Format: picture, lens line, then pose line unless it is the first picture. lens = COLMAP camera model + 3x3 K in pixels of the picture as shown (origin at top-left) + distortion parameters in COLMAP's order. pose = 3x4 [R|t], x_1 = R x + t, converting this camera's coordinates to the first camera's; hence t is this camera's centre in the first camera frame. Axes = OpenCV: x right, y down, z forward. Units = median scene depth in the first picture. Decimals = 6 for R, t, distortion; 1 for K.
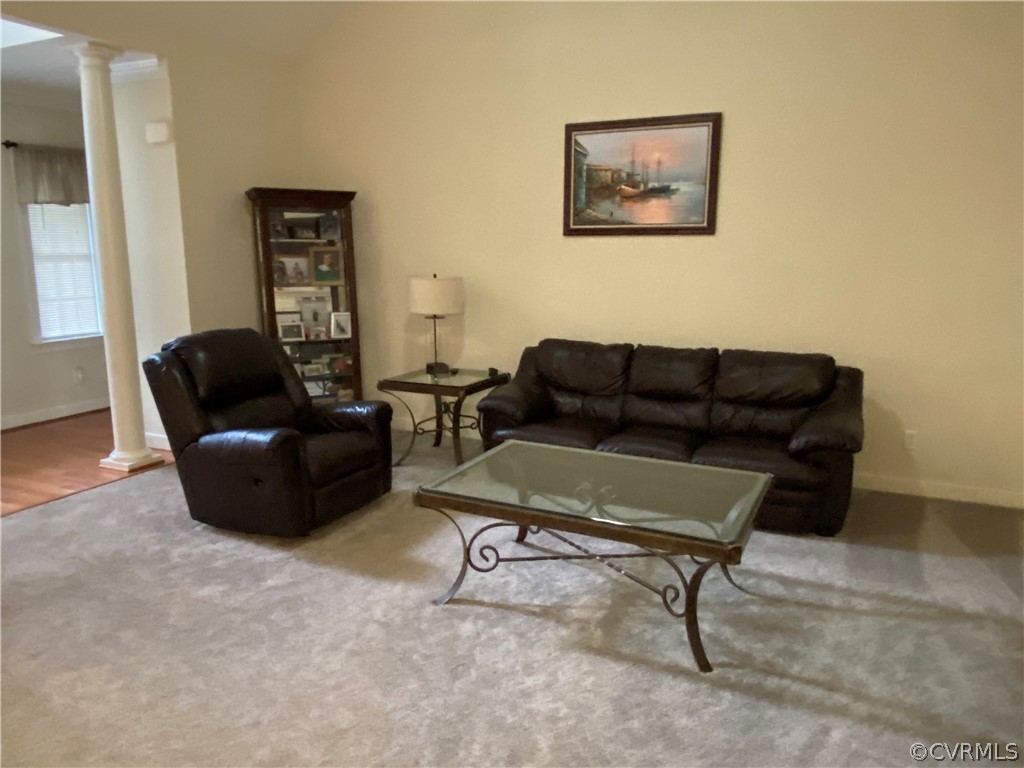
lens RADIAL K [[733.9, 0, 512.1], [0, 733.9, 384.4], [0, 0, 1]] dist [0.001382, -0.002247]
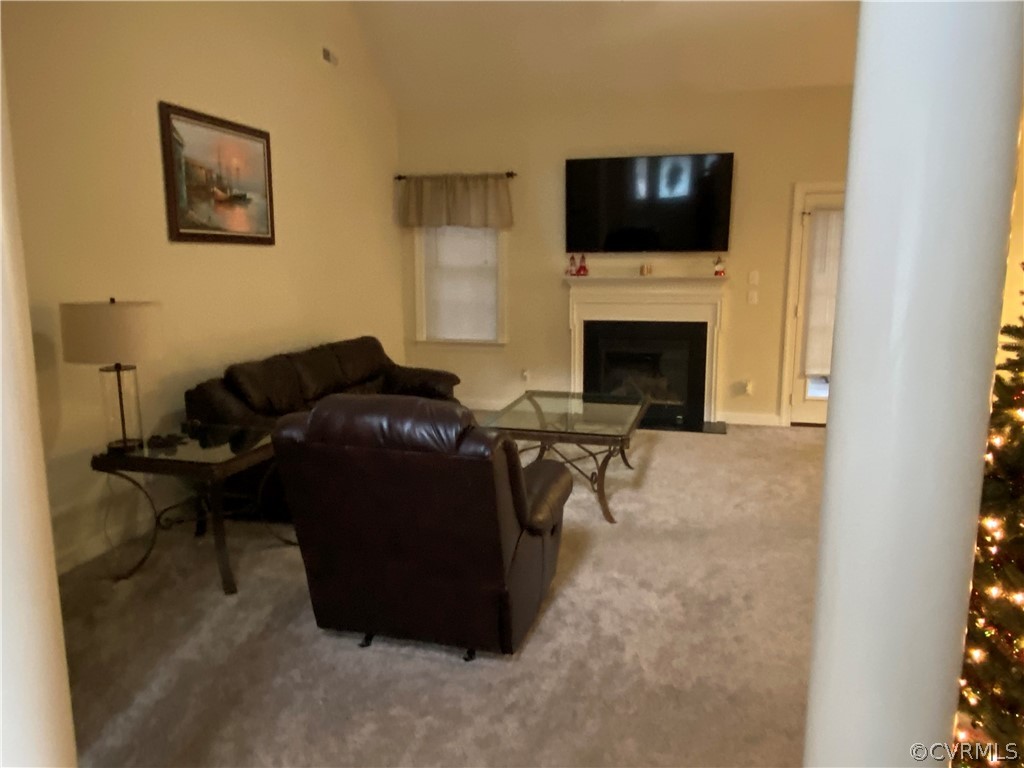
lens RADIAL K [[733.9, 0, 512.1], [0, 733.9, 383.6], [0, 0, 1]] dist [0.001382, -0.002247]
pose [[-0.199822, -0.160364, 0.966620, -0.835565], [0.181929, 0.963290, 0.197420, -0.151472], [-0.962794, 0.215305, -0.163312, 0.850936]]
